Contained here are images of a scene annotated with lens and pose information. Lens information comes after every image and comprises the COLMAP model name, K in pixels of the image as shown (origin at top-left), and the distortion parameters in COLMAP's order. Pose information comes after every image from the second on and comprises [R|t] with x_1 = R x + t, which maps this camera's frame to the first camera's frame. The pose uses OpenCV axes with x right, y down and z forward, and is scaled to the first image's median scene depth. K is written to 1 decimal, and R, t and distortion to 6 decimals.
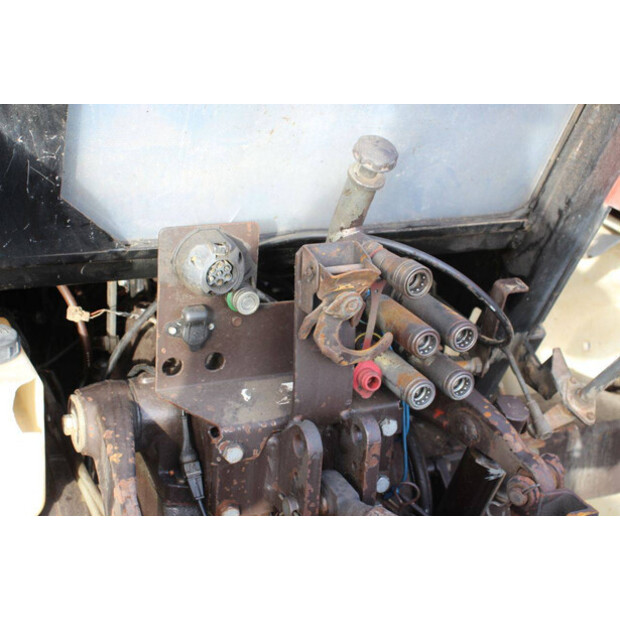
lens RADIAL K [[1012.9, 0, 313.0], [0, 1012.9, 311.9], [0, 0, 1]] dist [0.097012, 0.000000]
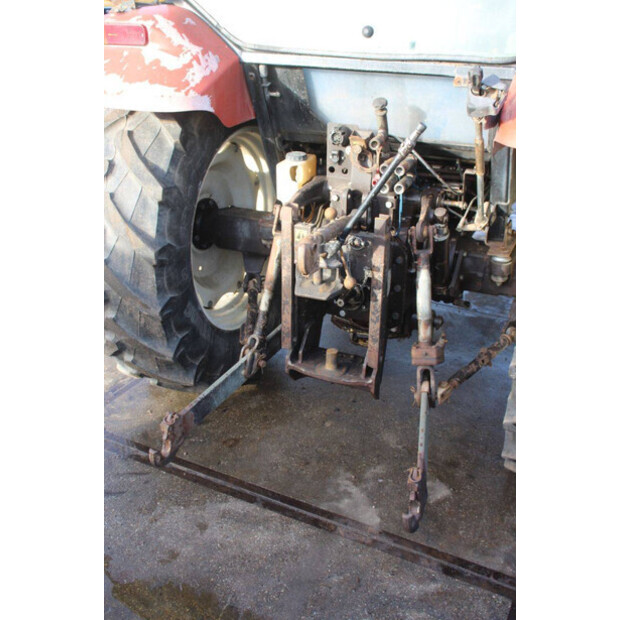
lens RADIAL K [[700.7, 0, 309.1], [0, 700.7, 314.3], [0, 0, 1]] dist [-0.008955, 0.000000]
pose [[0.657076, 0.269458, -0.704020, 1.494492], [-0.243991, 0.959679, 0.139588, 0.201013], [0.713246, 0.080055, 0.696327, -0.549310]]
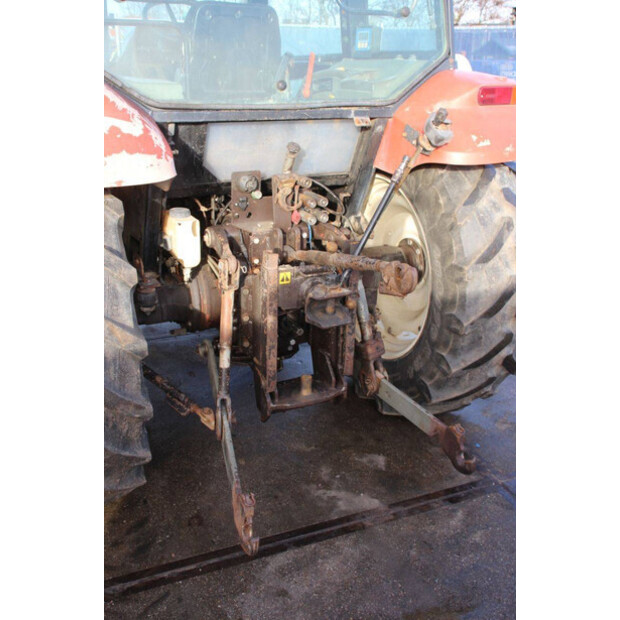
lens RADIAL K [[674.2, 0, 308.7], [0, 674.2, 313.5], [0, 0, 1]] dist [-0.032790, 0.000000]
pose [[0.998671, -0.048918, 0.016231, 0.045355], [0.048671, 0.998698, 0.015287, 0.349043], [-0.016958, -0.014477, 0.999751, -1.206486]]
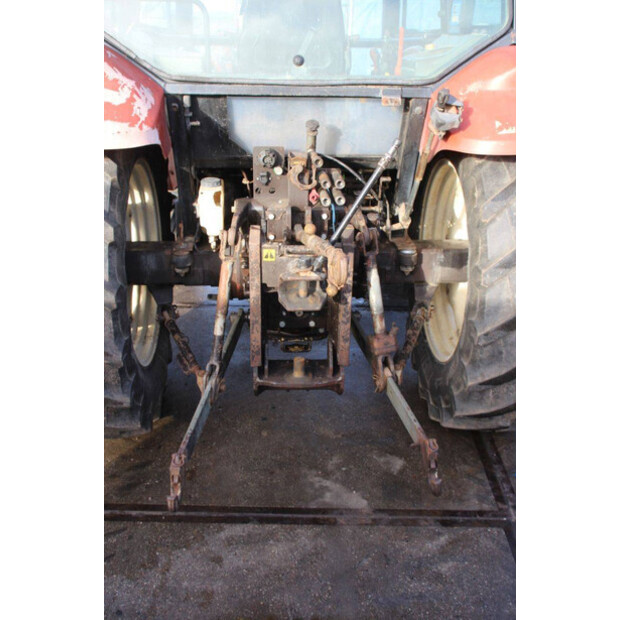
lens RADIAL K [[674.2, 0, 308.8], [0, 674.2, 314.0], [0, 0, 1]] dist [-0.032790, 0.000000]
pose [[0.926048, 0.106261, -0.362139, 0.866666], [-0.094722, 0.994271, 0.049525, 0.334123], [0.365327, -0.011560, 0.930808, -1.017284]]
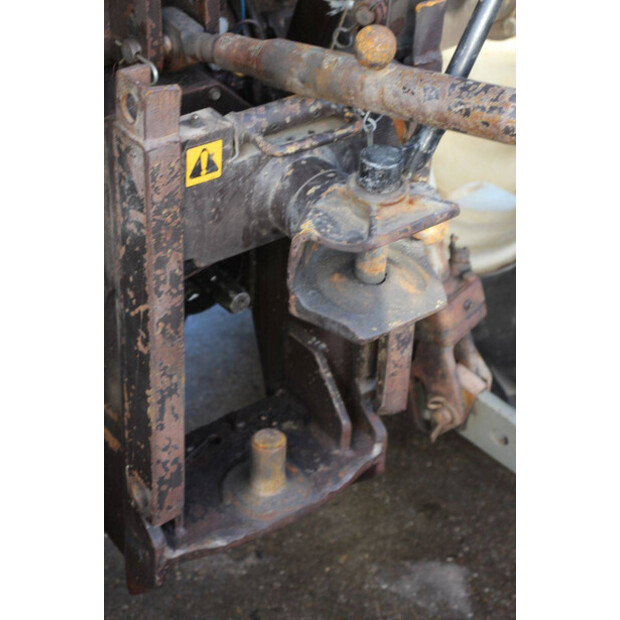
lens RADIAL K [[1465.4, 0, 309.4], [0, 1465.4, 312.1], [0, 0, 1]] dist [0.427074, 0.000000]
pose [[0.976813, -0.145082, 0.157440, -0.112232], [0.099814, 0.959176, 0.264610, 0.074662], [-0.189403, -0.242760, 0.951417, -0.395268]]
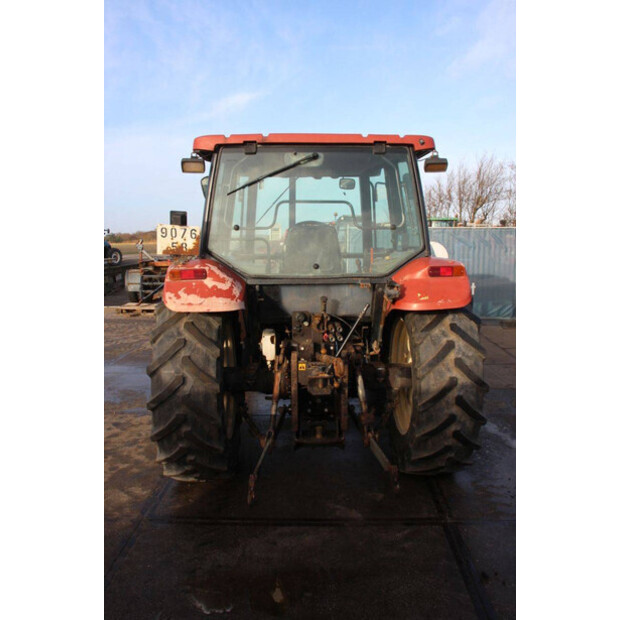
lens RADIAL K [[515.2, 0, 310.8], [0, 515.2, 315.0], [0, 0, 1]] dist [-0.097144, -0.000366]
pose [[0.918613, -0.012004, -0.394976, 1.174566], [-0.077876, 0.974437, -0.210733, 0.583960], [0.387409, 0.224341, 0.894195, -1.759958]]
